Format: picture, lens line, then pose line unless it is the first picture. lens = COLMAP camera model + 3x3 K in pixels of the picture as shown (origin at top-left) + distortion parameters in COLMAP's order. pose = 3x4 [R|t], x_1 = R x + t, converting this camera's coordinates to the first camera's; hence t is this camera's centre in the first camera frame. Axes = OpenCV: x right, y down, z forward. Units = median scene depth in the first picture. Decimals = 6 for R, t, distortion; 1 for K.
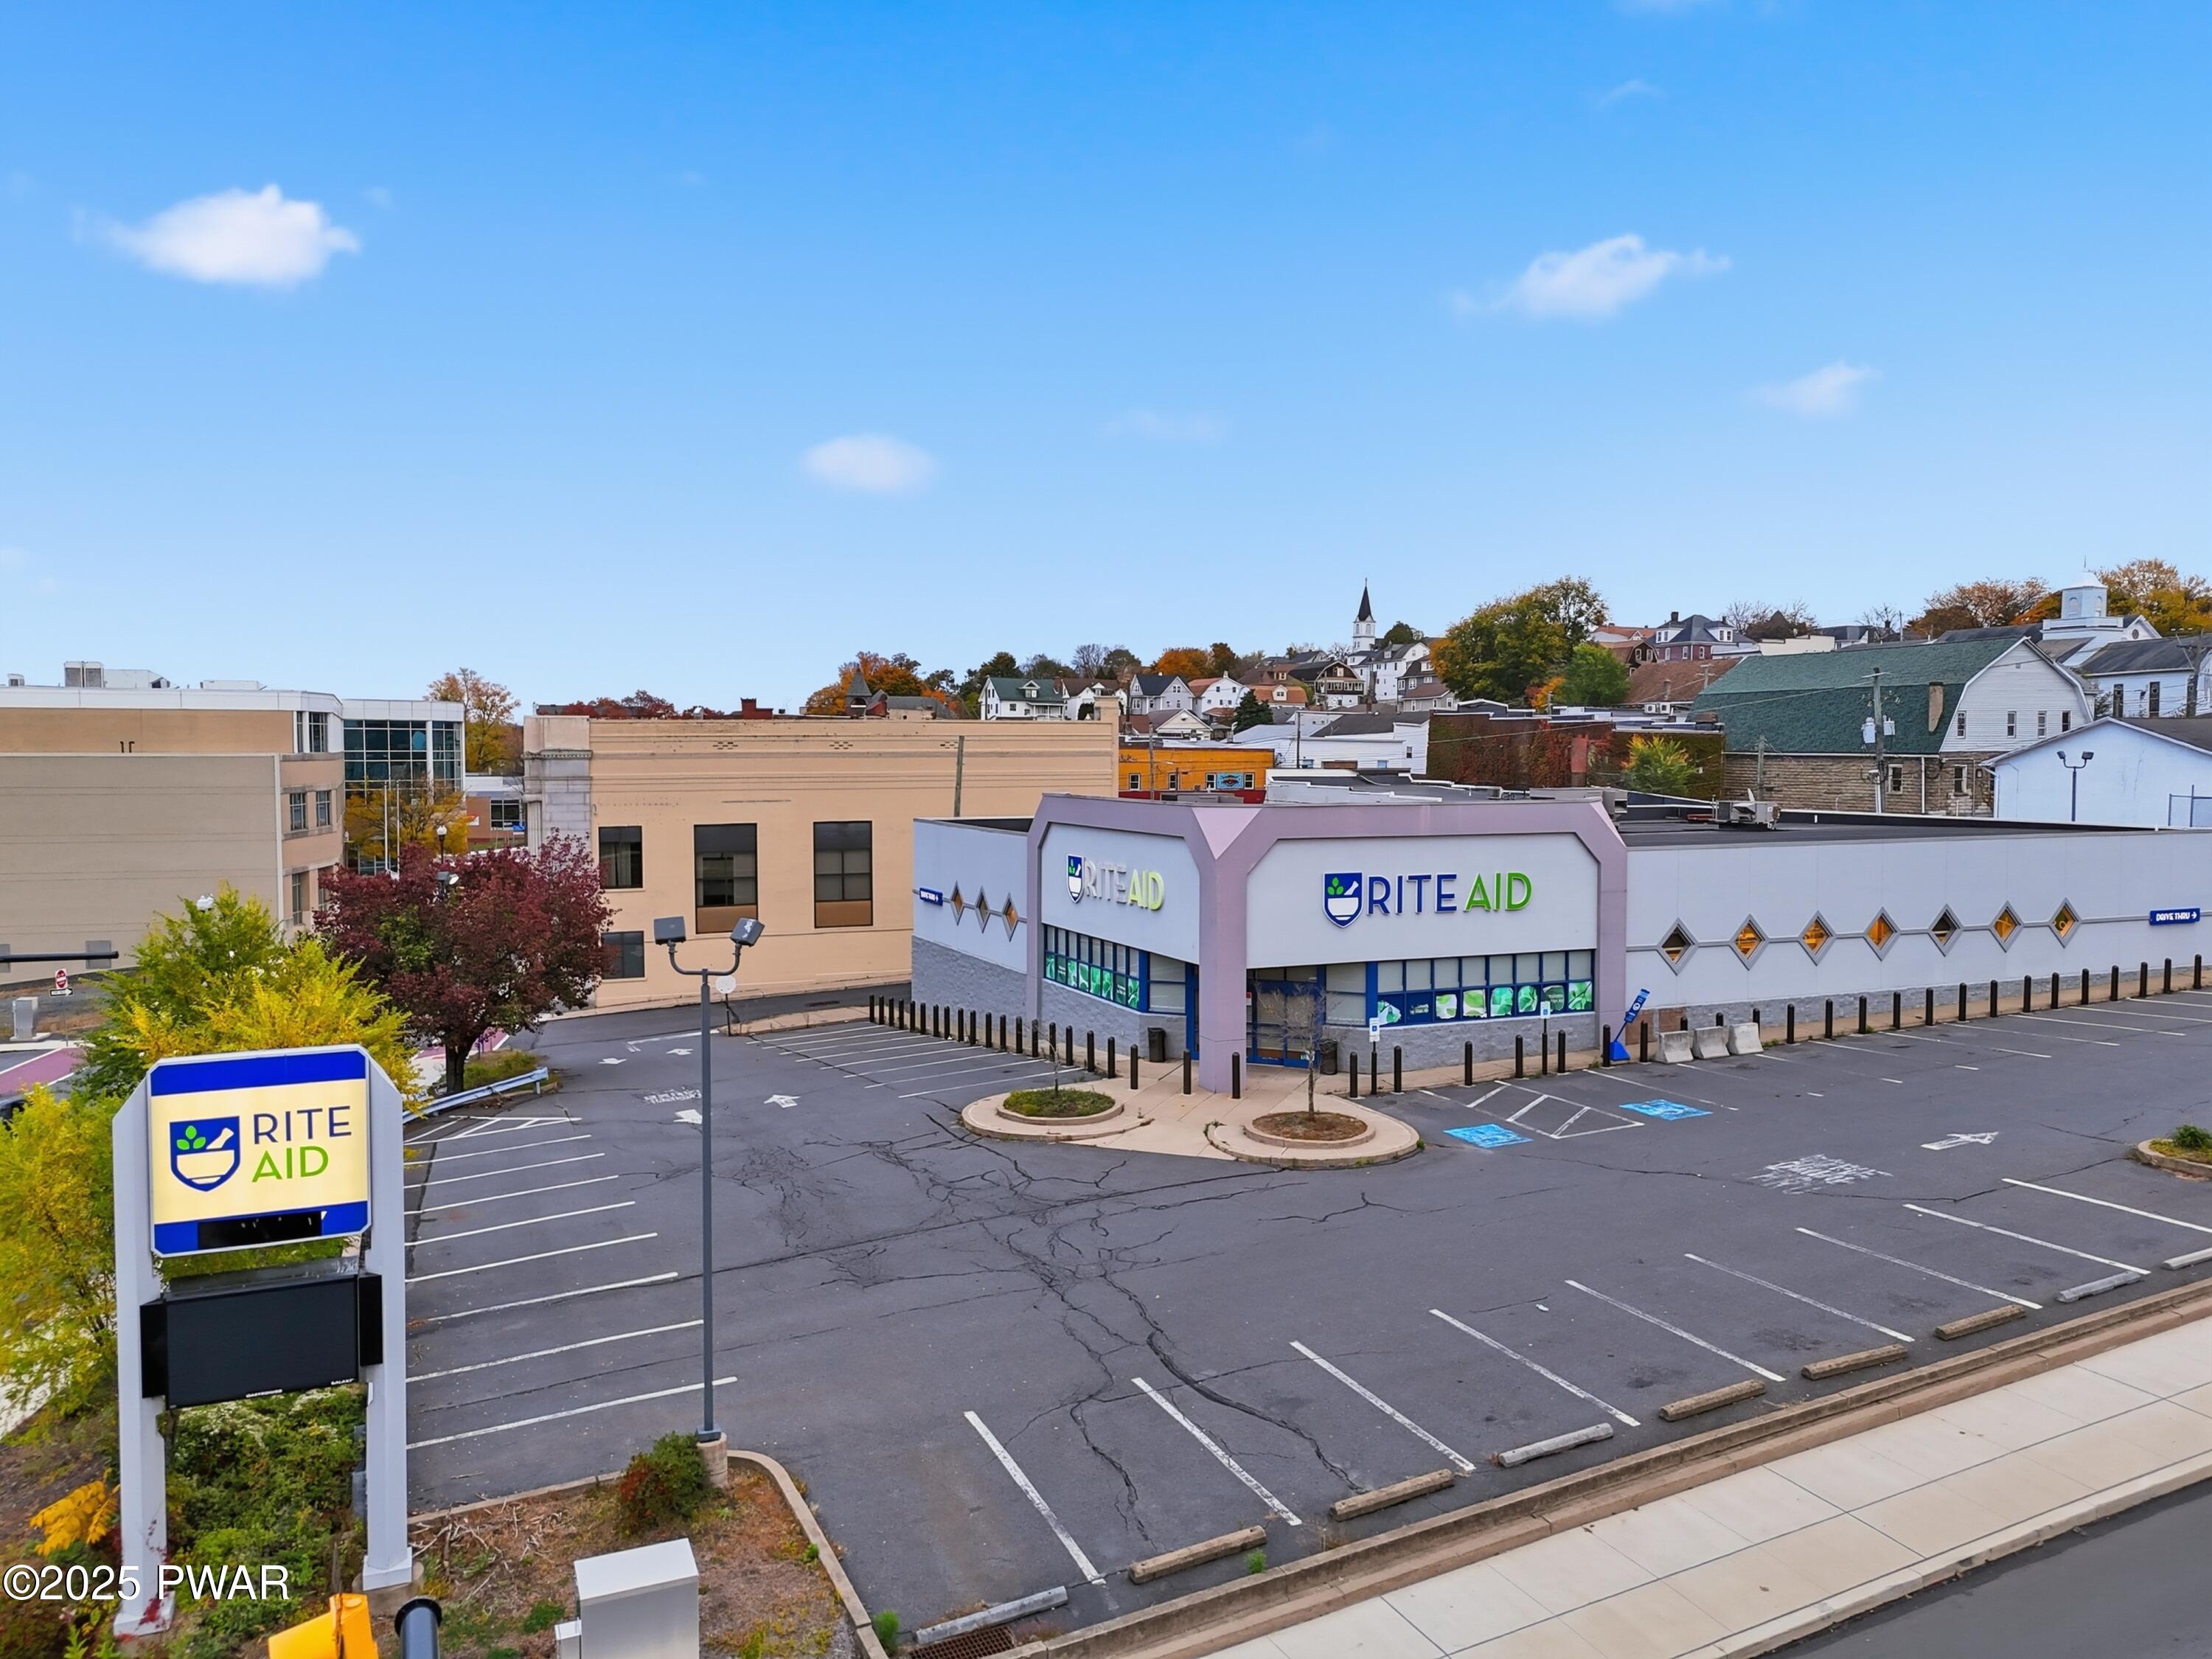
lens RADIAL K [[1608.7, 0, 1106.0], [0, 1608.7, 829.5], [0, 0, 1]] dist [0.117246, -0.155653]
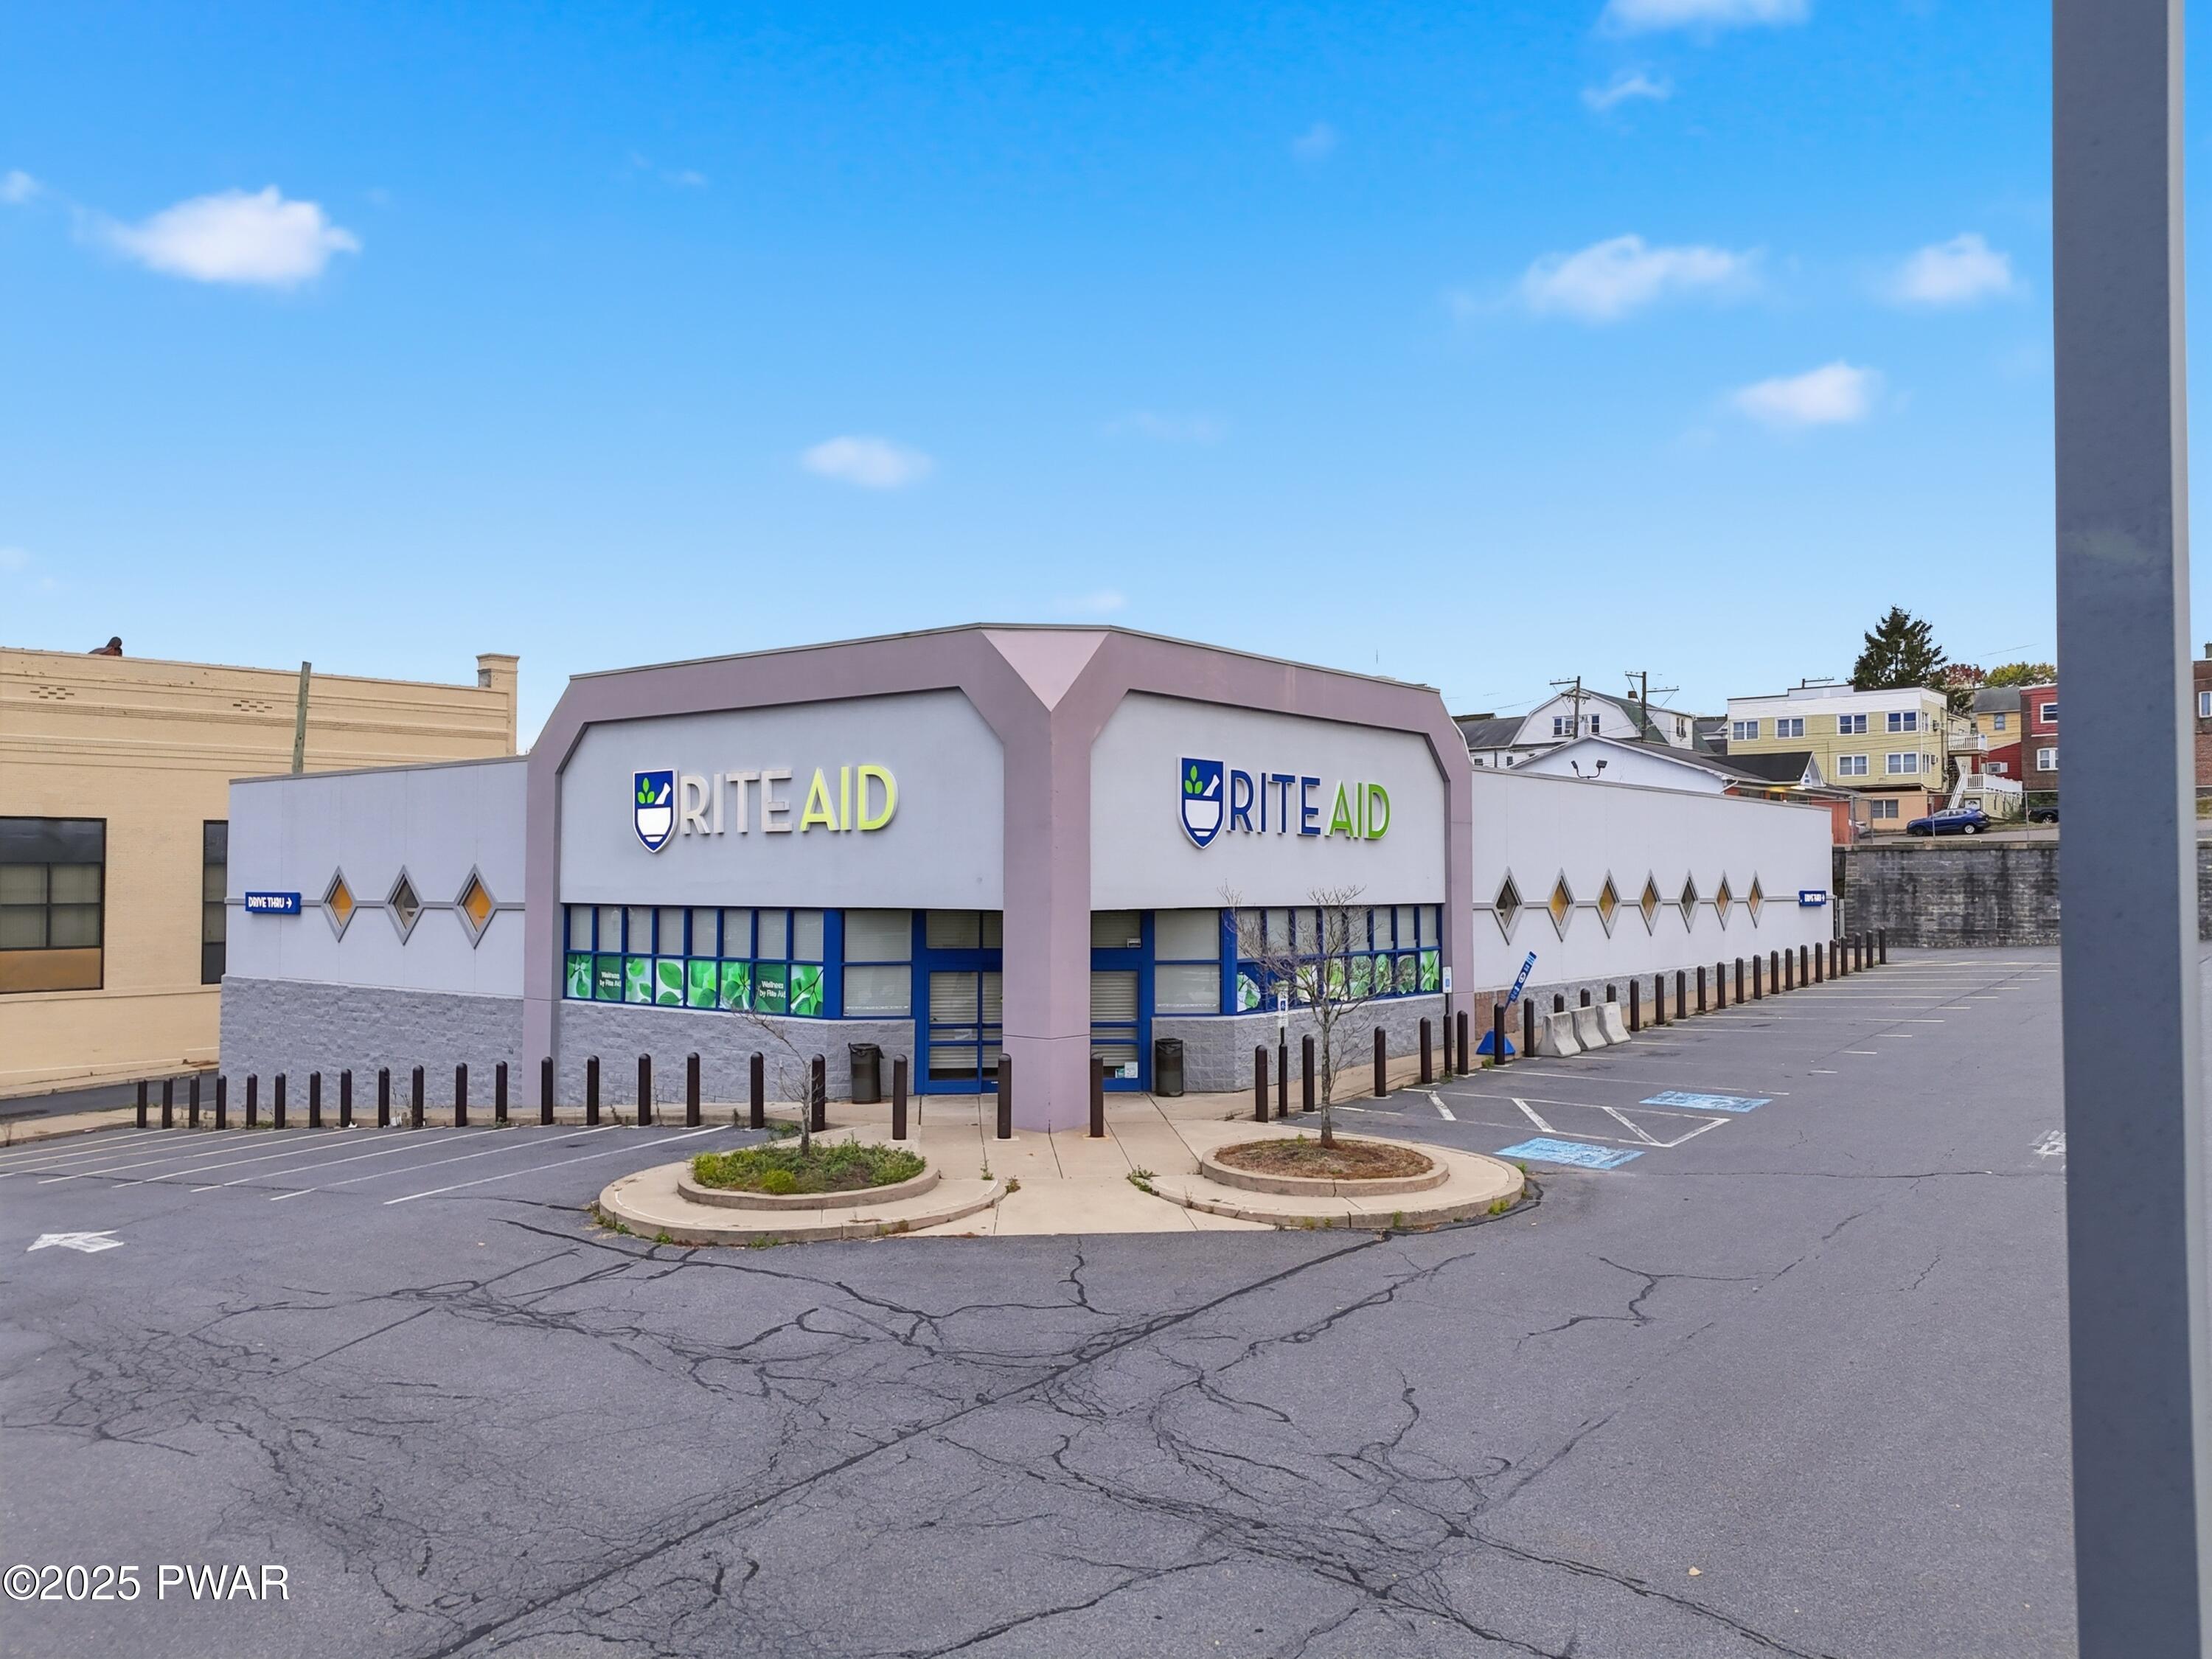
lens RADIAL K [[1616.9, 0, 1106.0], [0, 1616.9, 829.5], [0, 0, 1]] dist [0.079855, -0.081612]
pose [[0.890612, 0.014297, 0.454540, -0.156764], [0.022407, 0.996912, -0.075261, 0.095026], [-0.454212, 0.077213, 0.887541, 0.458214]]
